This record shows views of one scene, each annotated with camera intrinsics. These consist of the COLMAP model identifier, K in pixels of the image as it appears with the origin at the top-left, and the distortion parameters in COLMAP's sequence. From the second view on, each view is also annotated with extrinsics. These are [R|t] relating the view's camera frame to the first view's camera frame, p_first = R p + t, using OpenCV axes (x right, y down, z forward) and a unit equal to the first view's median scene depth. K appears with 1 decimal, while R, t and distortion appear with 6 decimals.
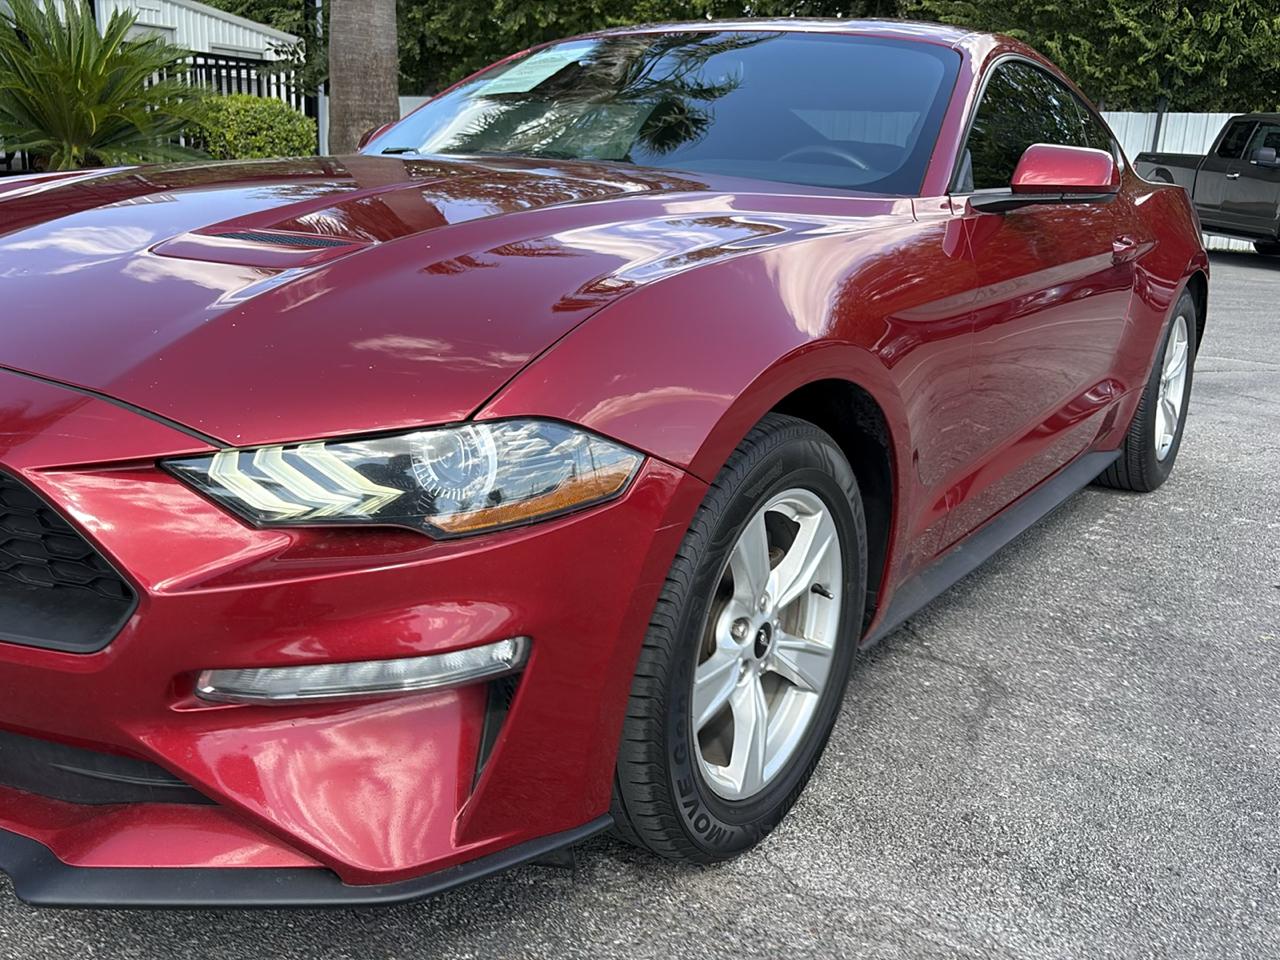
lens RADIAL K [[1254.9, 0, 634.9], [0, 1254.9, 485.2], [0, 0, 1]] dist [0.002996, 0.028347]
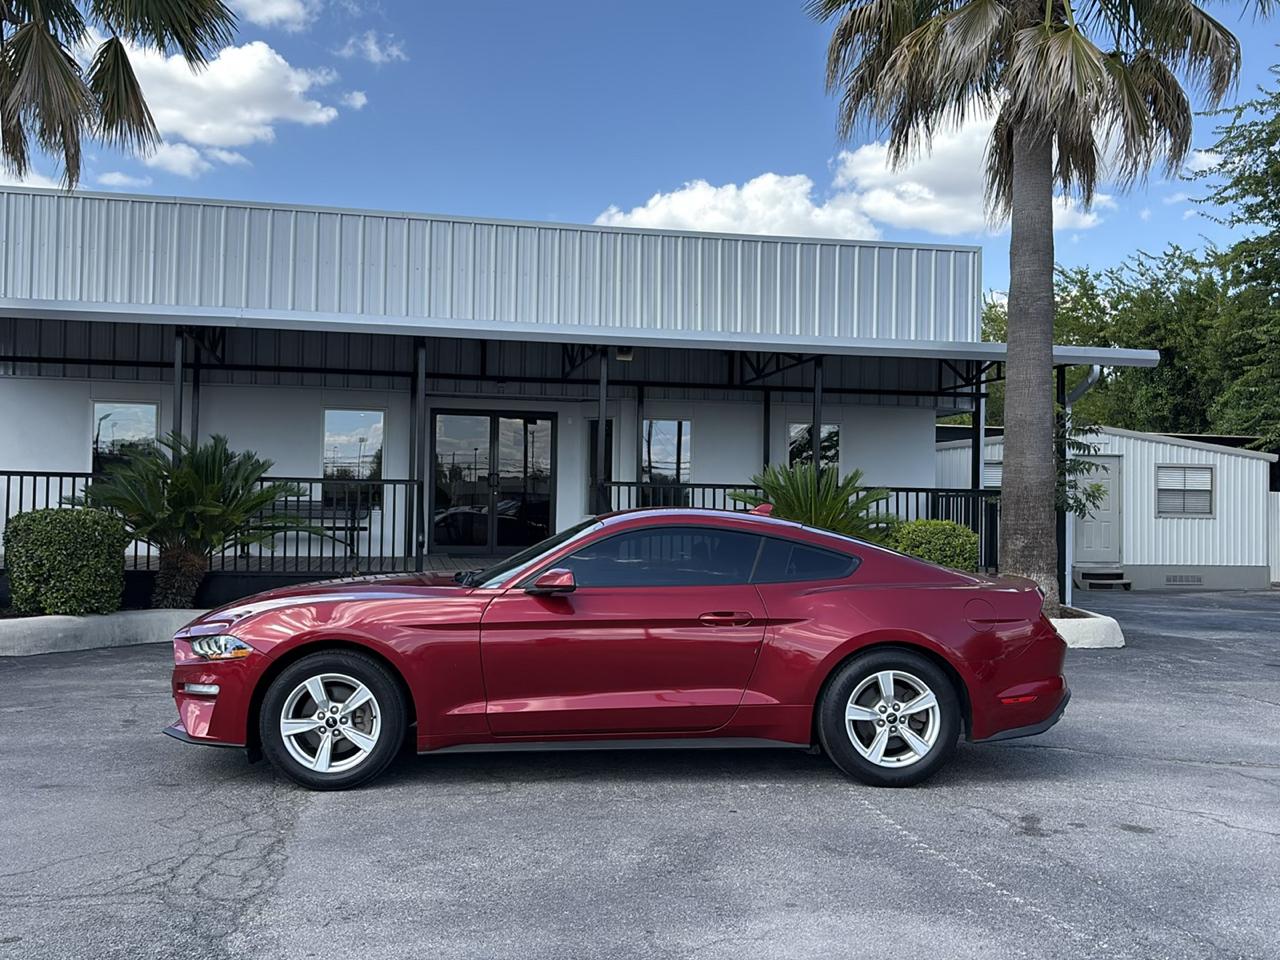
lens RADIAL K [[1228.0, 0, 643.4], [0, 1228.0, 483.8], [0, 0, 1]] dist [0.066130, -0.150767]
pose [[0.603637, -0.054646, -0.795385, 2.202230], [-0.190525, 0.958854, -0.210471, 0.034913], [0.774160, 0.278589, 0.568388, -0.252007]]
